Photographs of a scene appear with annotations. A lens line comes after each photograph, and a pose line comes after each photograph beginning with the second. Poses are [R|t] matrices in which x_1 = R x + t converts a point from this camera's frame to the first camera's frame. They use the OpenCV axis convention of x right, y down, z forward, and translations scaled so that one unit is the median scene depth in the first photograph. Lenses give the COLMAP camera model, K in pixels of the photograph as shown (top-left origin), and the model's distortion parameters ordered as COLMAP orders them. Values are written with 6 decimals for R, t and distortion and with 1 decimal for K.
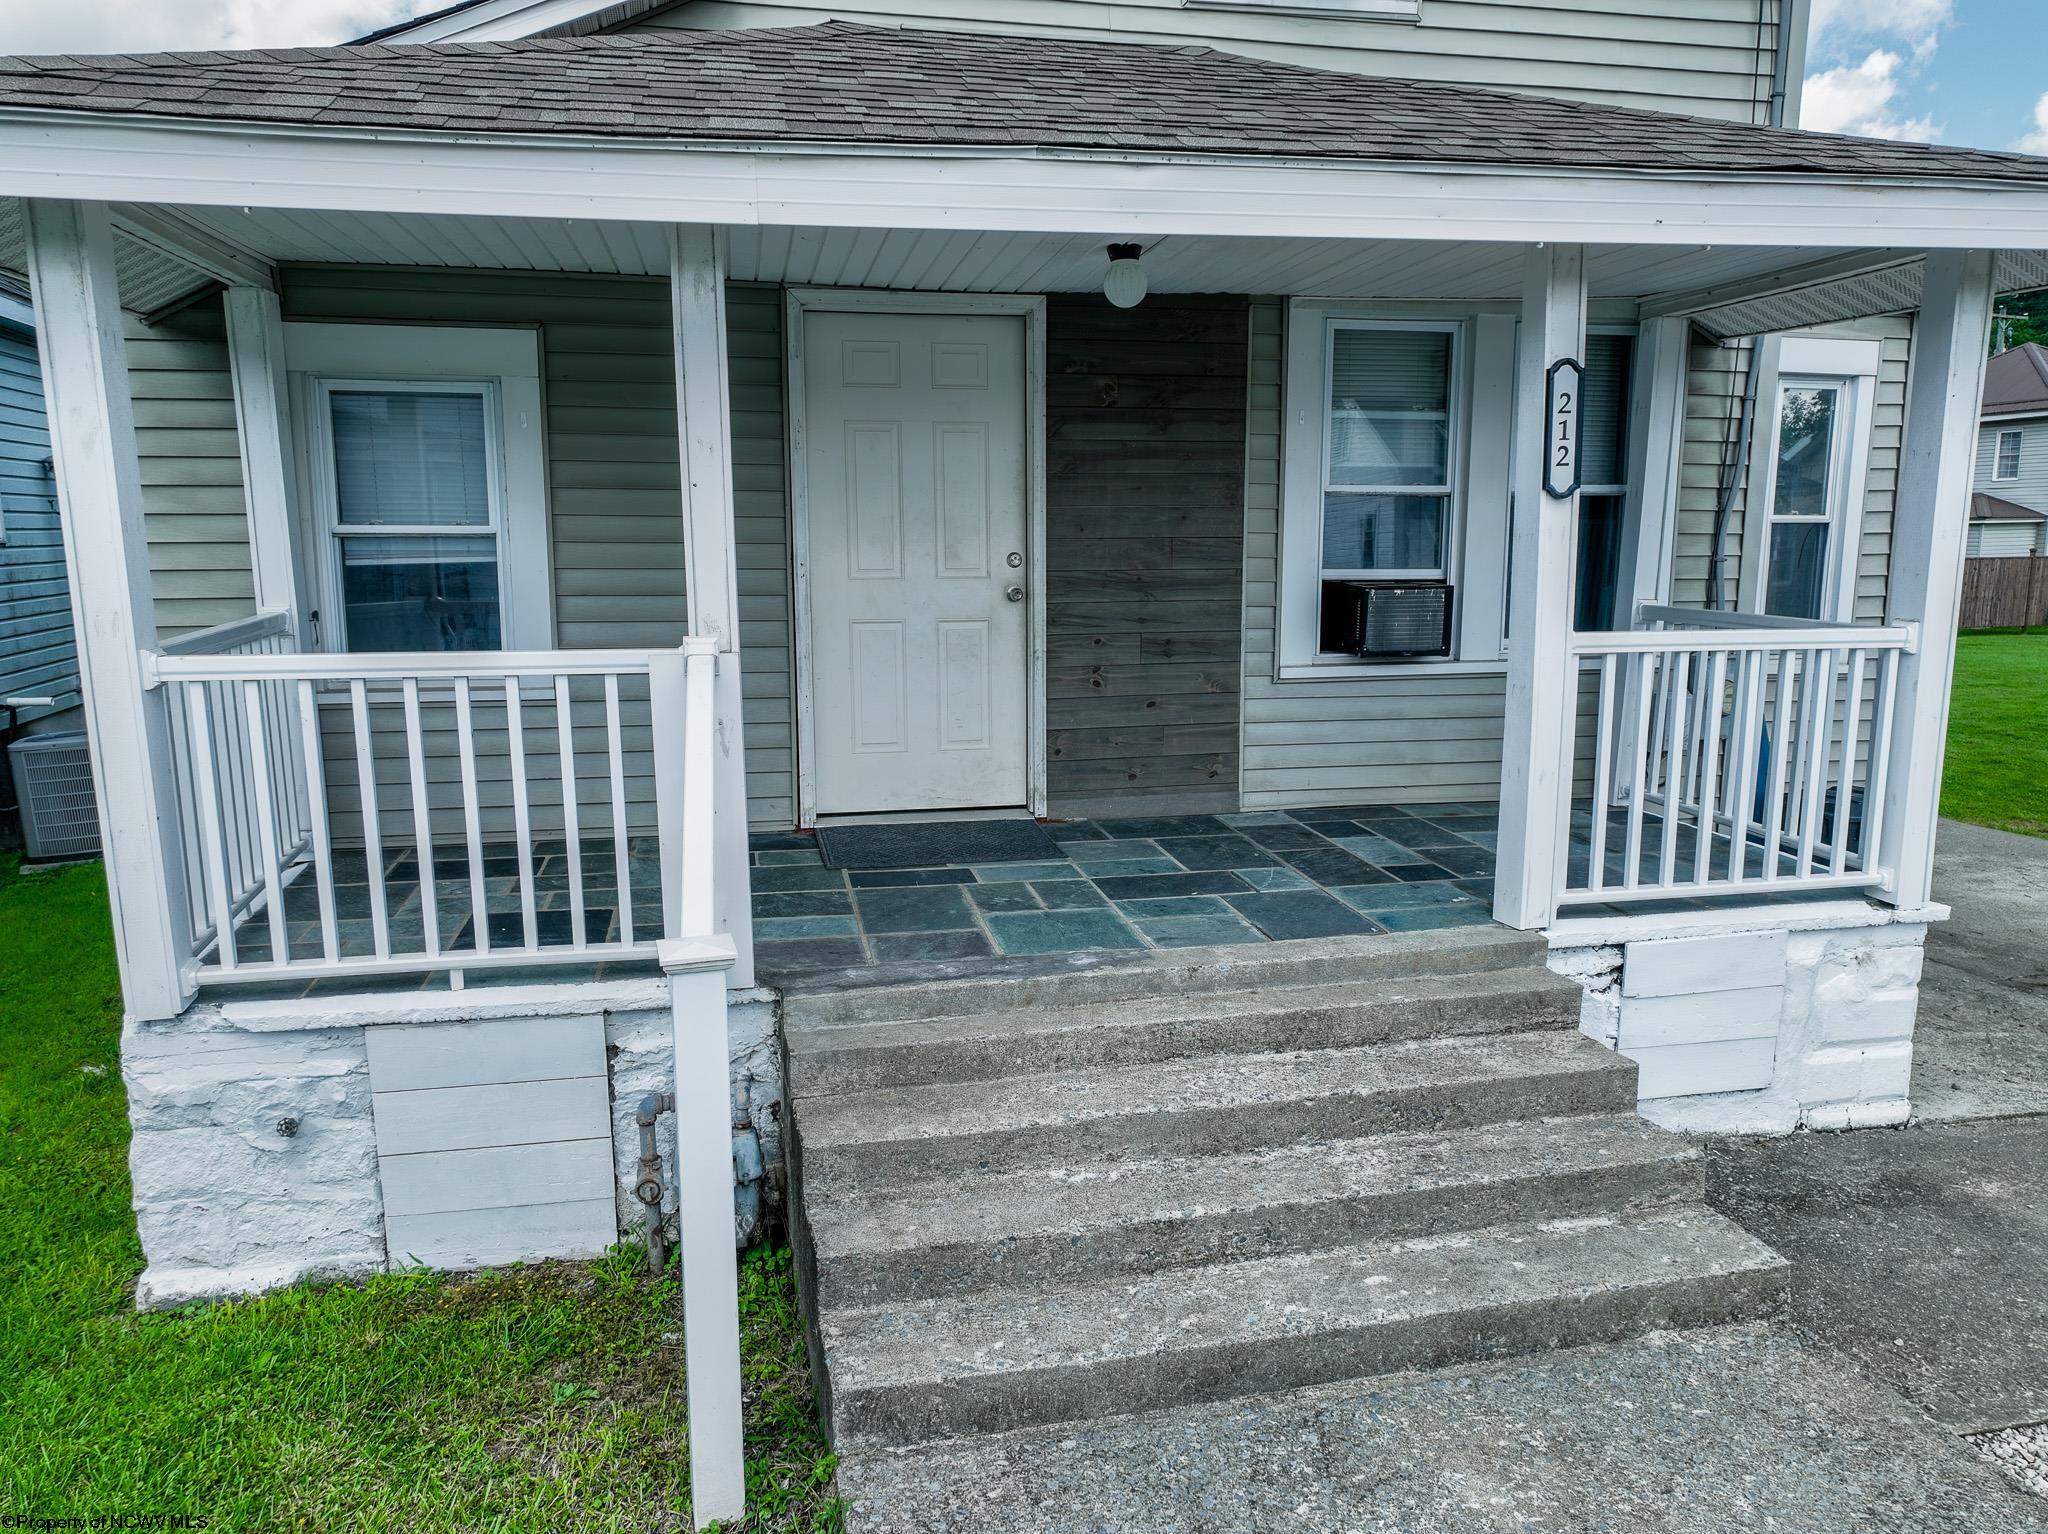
lens RADIAL K [[1446.9, 0, 1044.8], [0, 1446.9, 778.1], [0, 0, 1]] dist [0.003811, 0.001444]
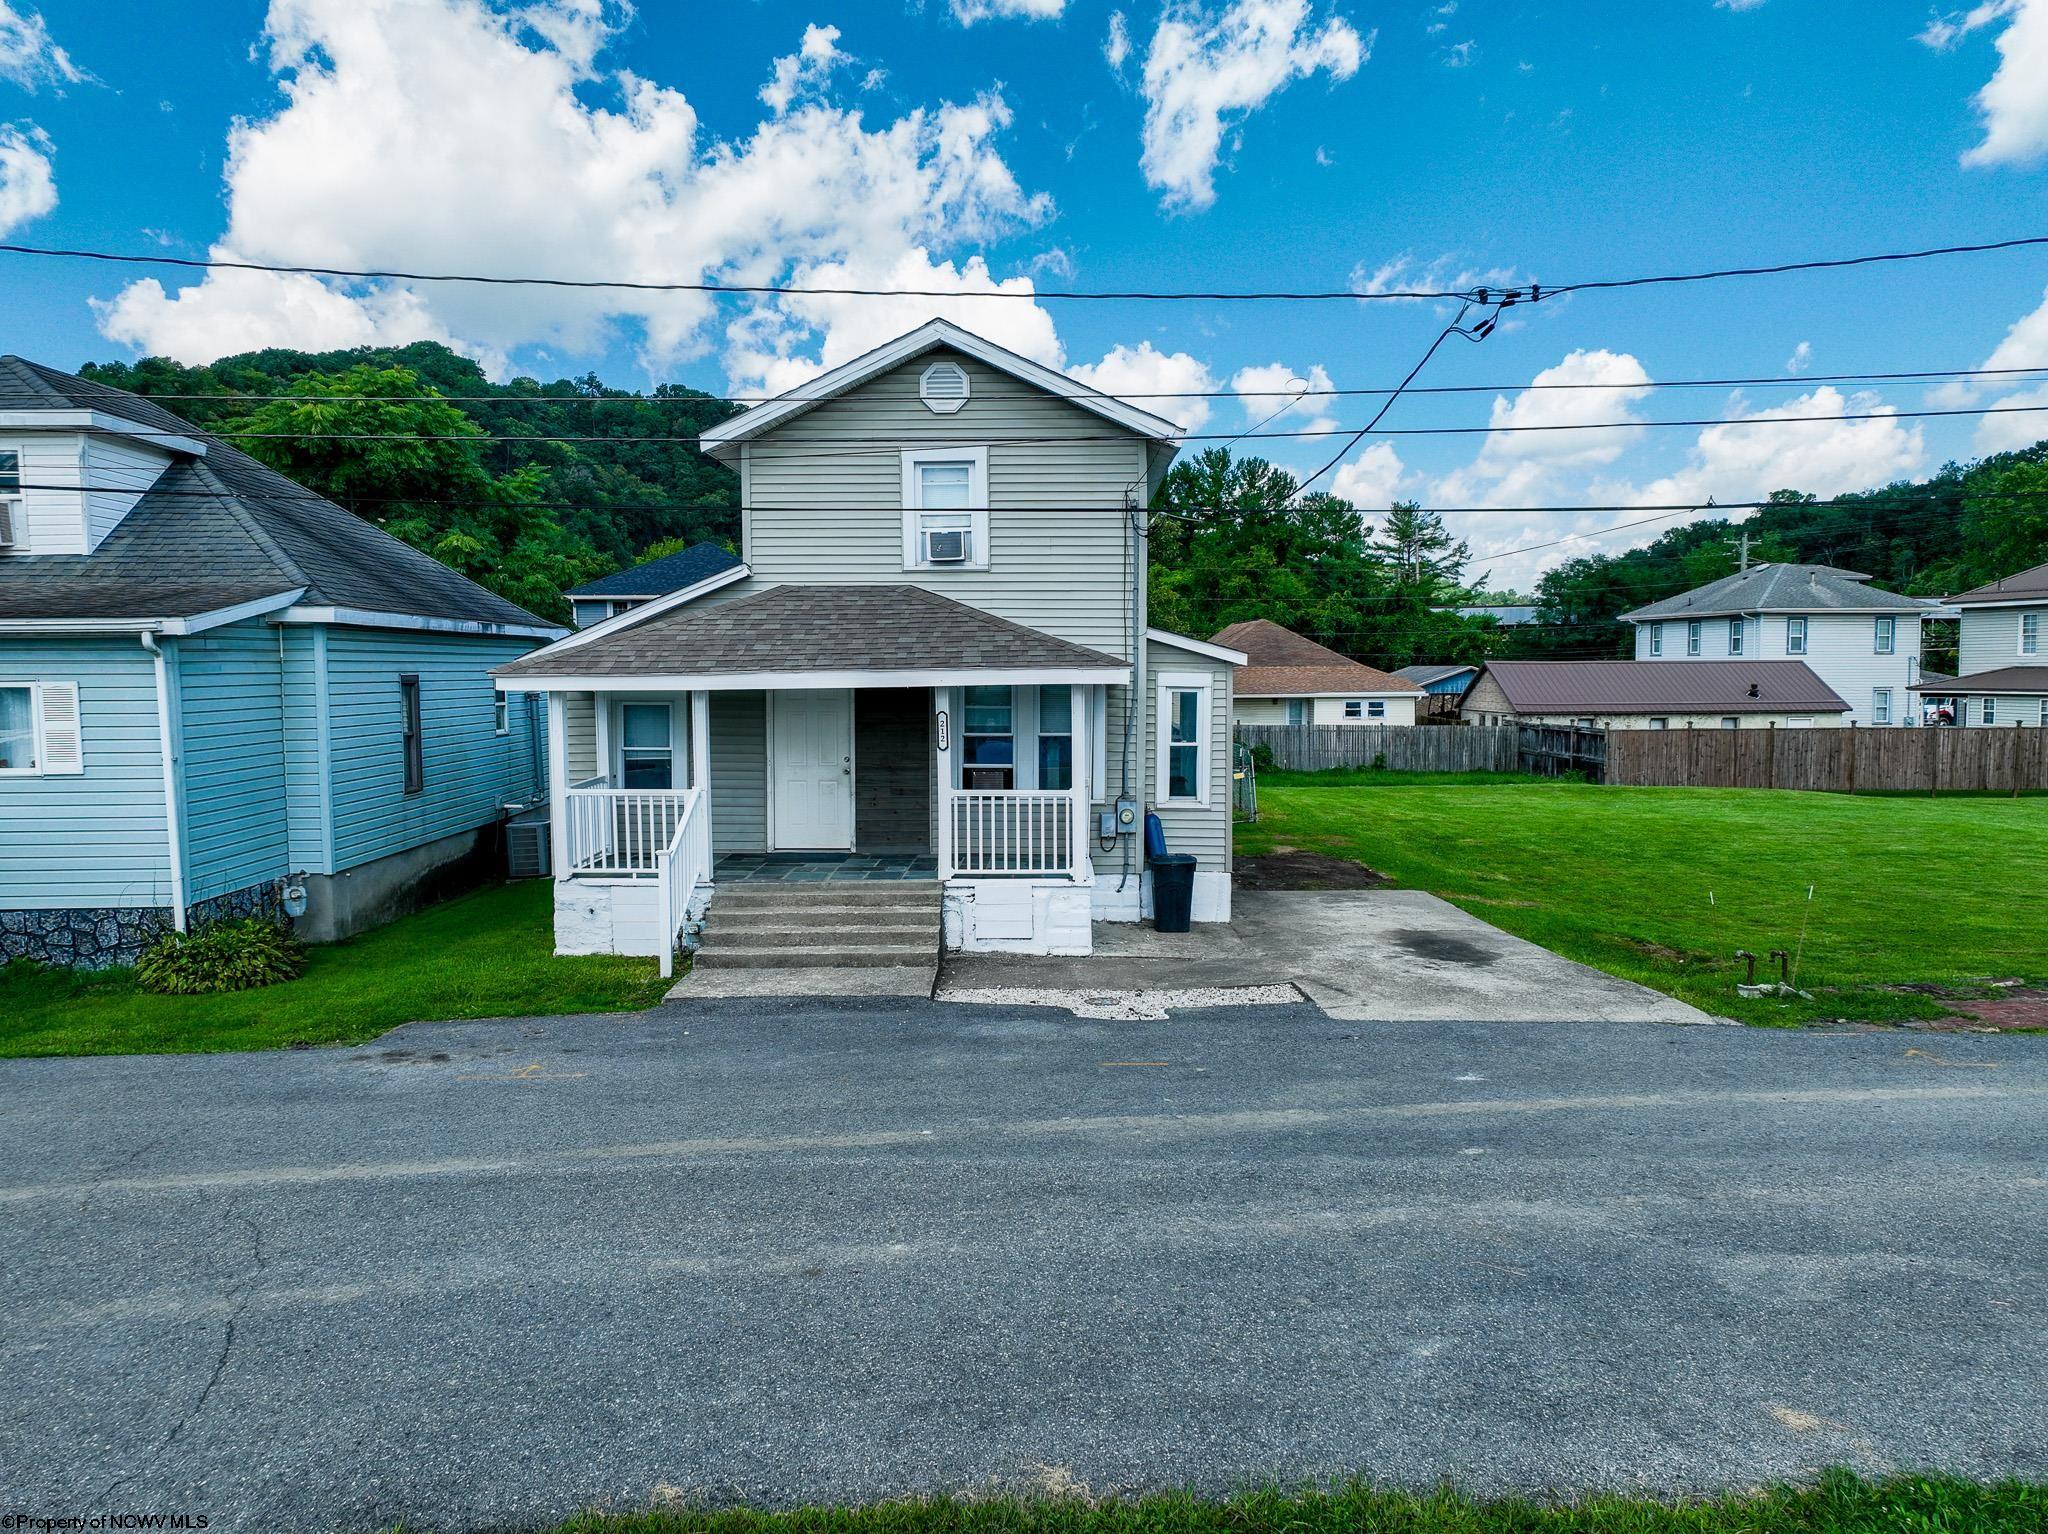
lens RADIAL K [[1446.9, 0, 1044.8], [0, 1446.9, 778.1], [0, 0, 1]] dist [0.003811, 0.001444]
pose [[0.974584, 0.017032, -0.223373, 1.099332], [-0.037486, 0.995446, -0.087649, 0.129863], [0.220863, 0.093795, 0.970784, -1.828402]]
